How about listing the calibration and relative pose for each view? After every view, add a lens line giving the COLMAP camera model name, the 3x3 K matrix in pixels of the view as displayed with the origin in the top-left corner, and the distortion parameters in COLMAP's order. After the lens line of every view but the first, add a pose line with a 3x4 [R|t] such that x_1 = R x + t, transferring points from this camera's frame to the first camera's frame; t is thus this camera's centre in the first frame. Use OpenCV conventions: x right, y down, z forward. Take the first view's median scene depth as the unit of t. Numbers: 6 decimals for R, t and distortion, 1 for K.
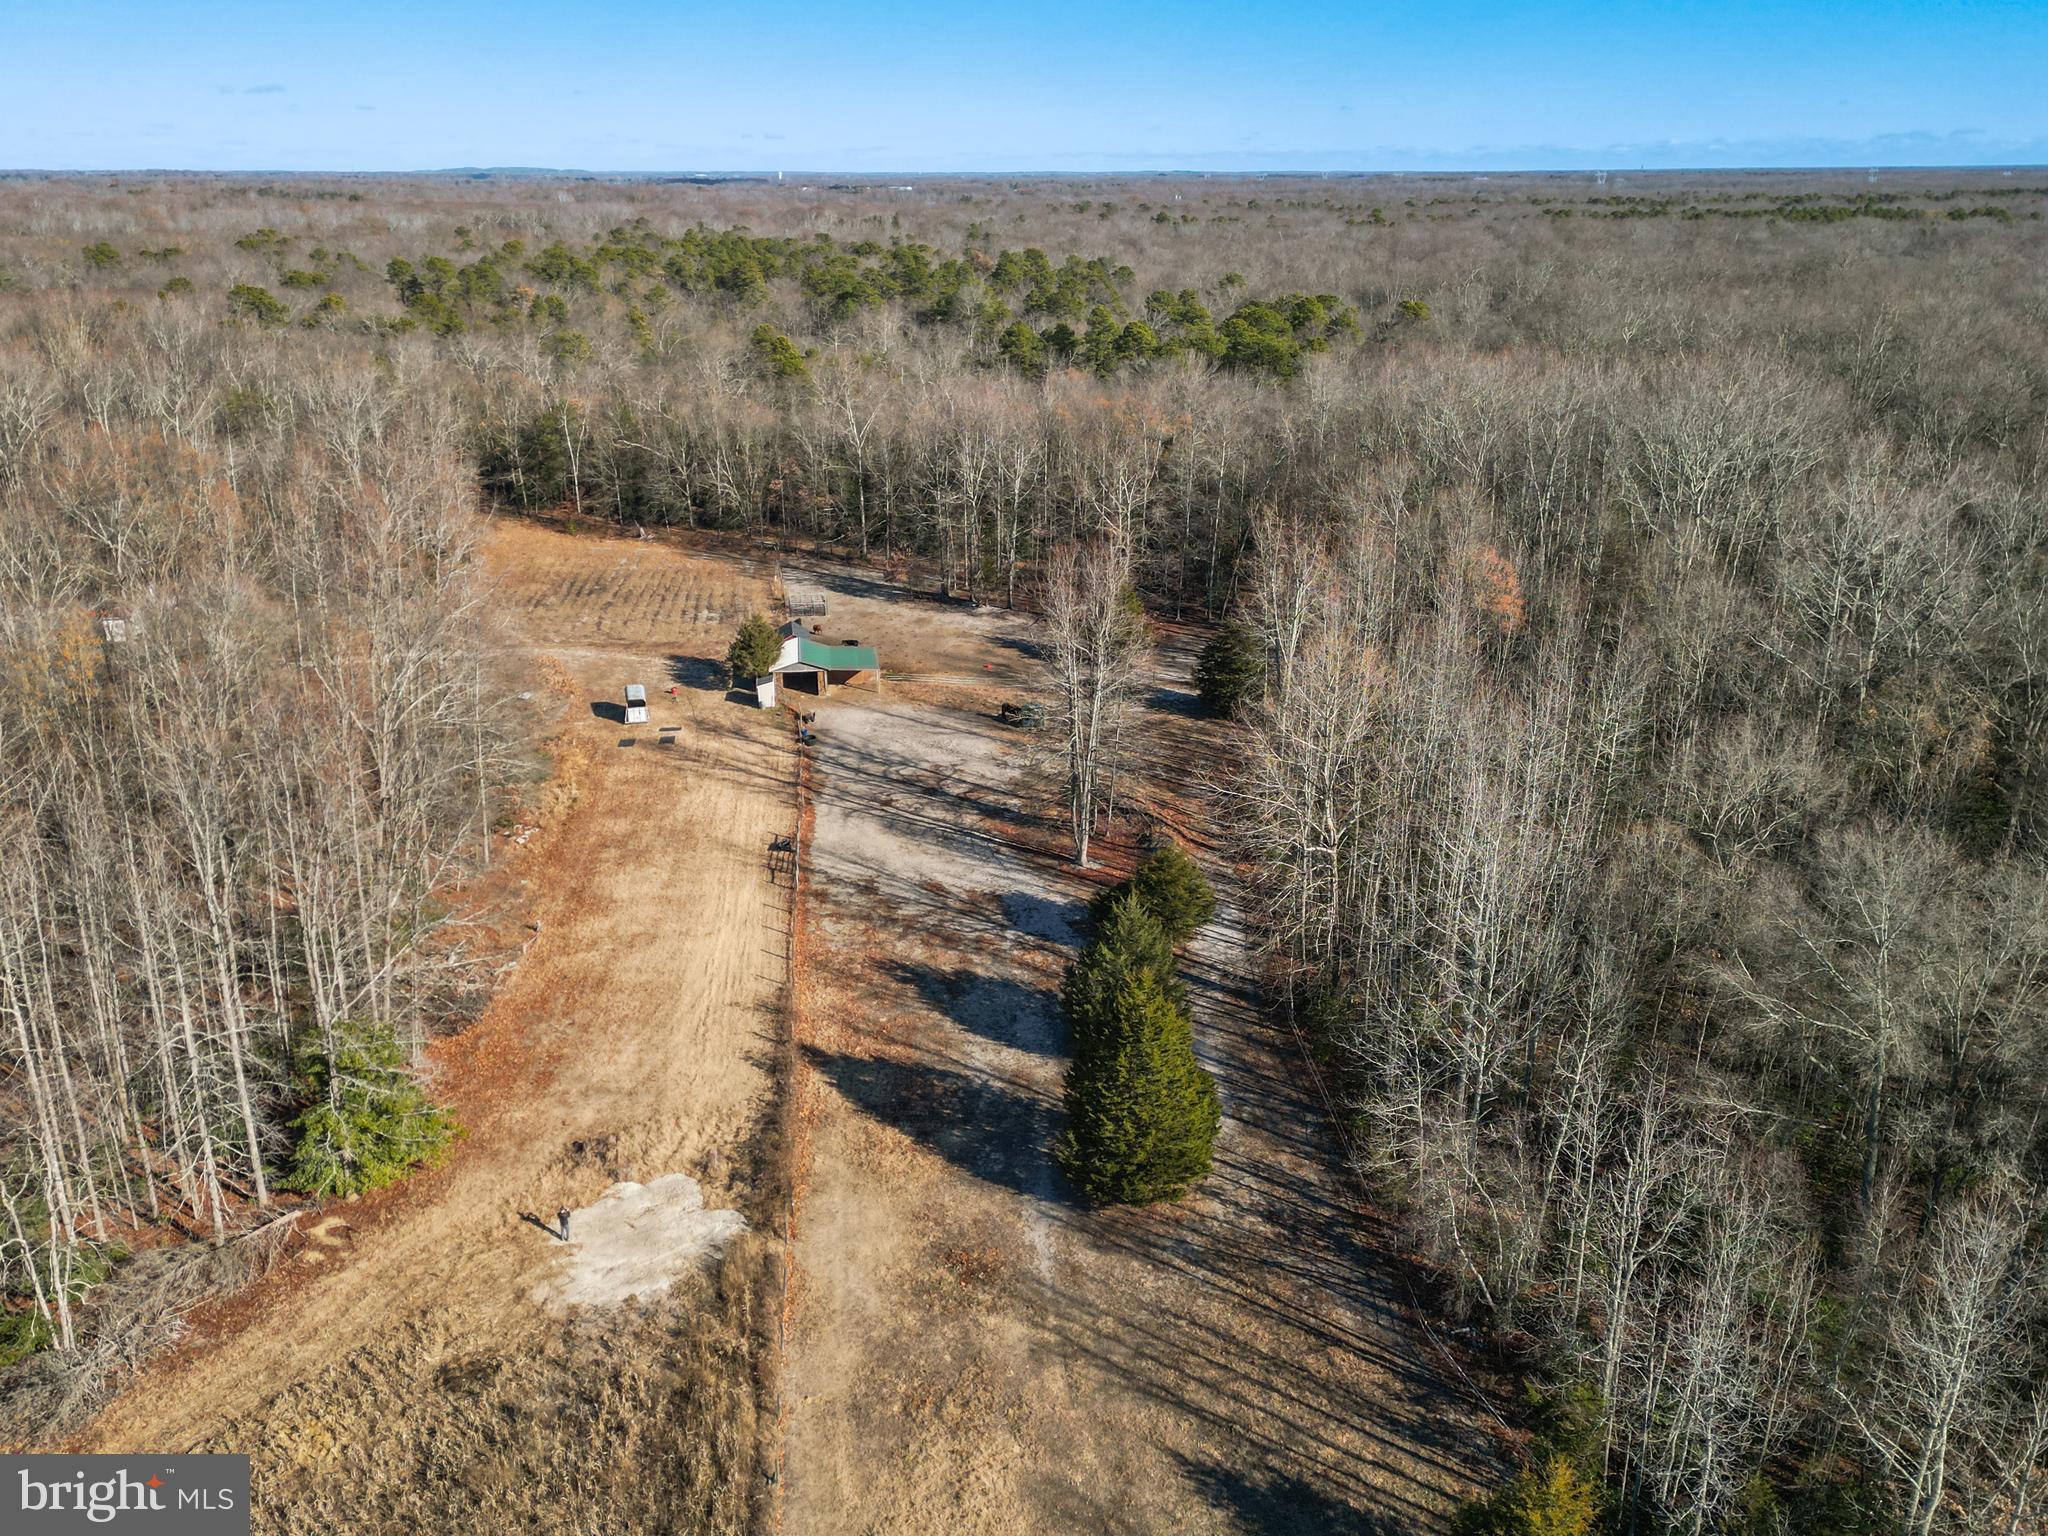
lens RADIAL K [[1593.6, 0, 1024.0], [0, 1593.6, 768.0], [0, 0, 1]] dist [0.112186, 0.000073]
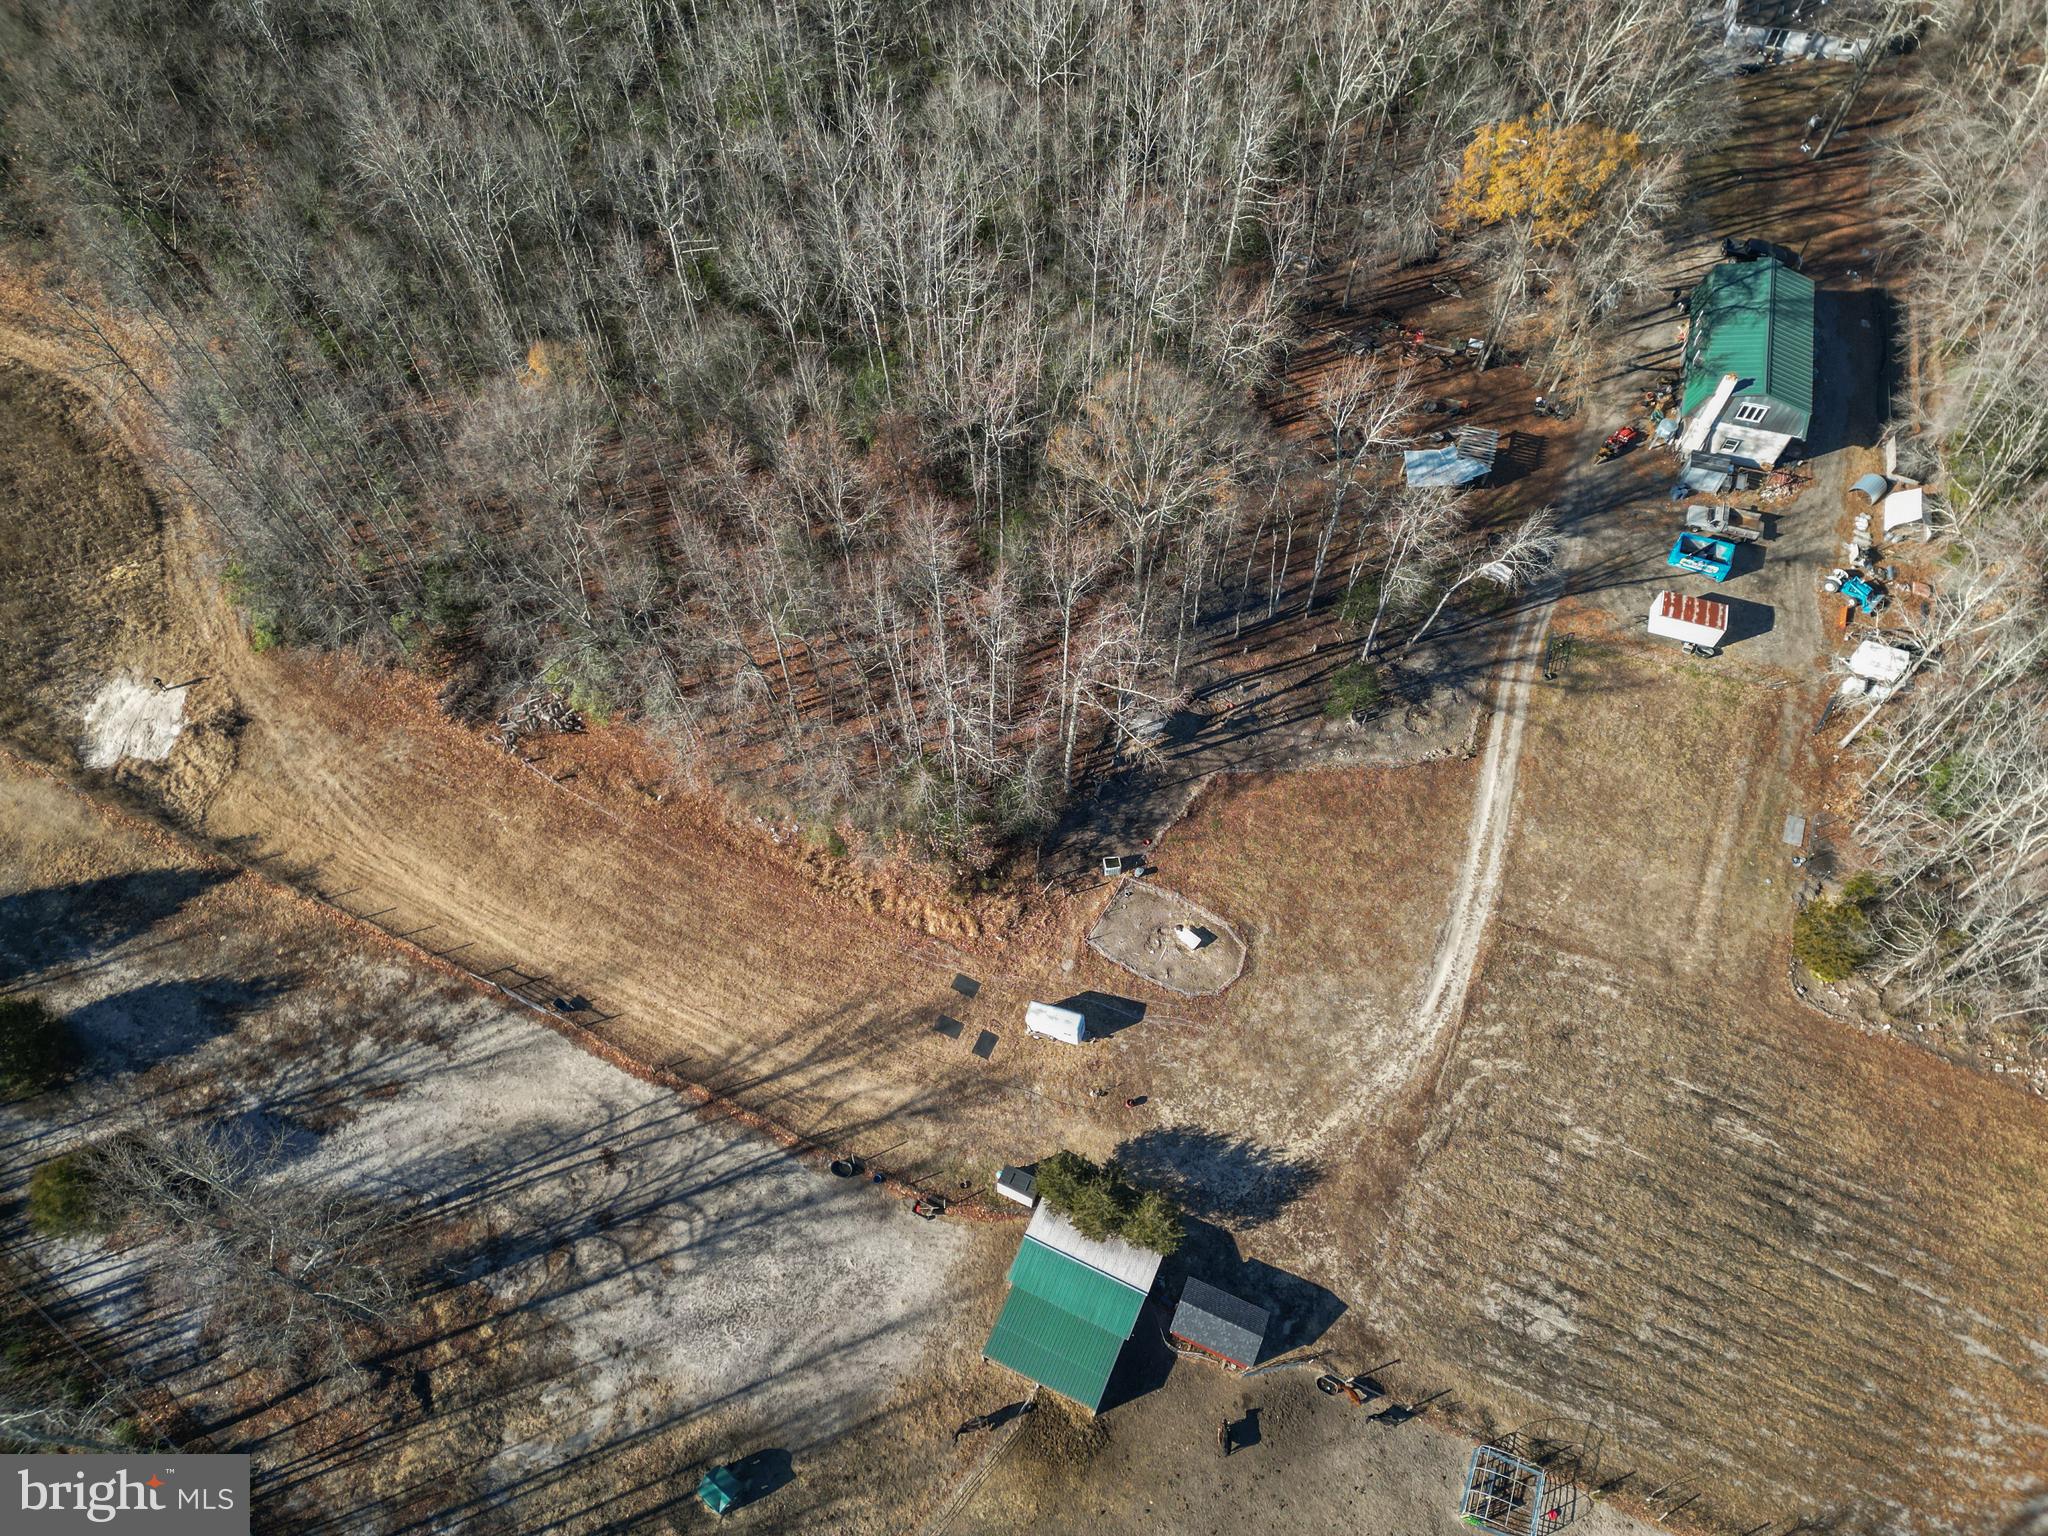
lens RADIAL K [[1415.3, 0, 1024.0], [0, 1415.3, 768.0], [0, 0, 1]] dist [0.085400, -0.065625]
pose [[-0.537775, 0.727302, -0.426415, -0.028881], [-0.288913, 0.316175, 0.903639, -0.806755], [0.792040, 0.609151, 0.040096, 0.999300]]
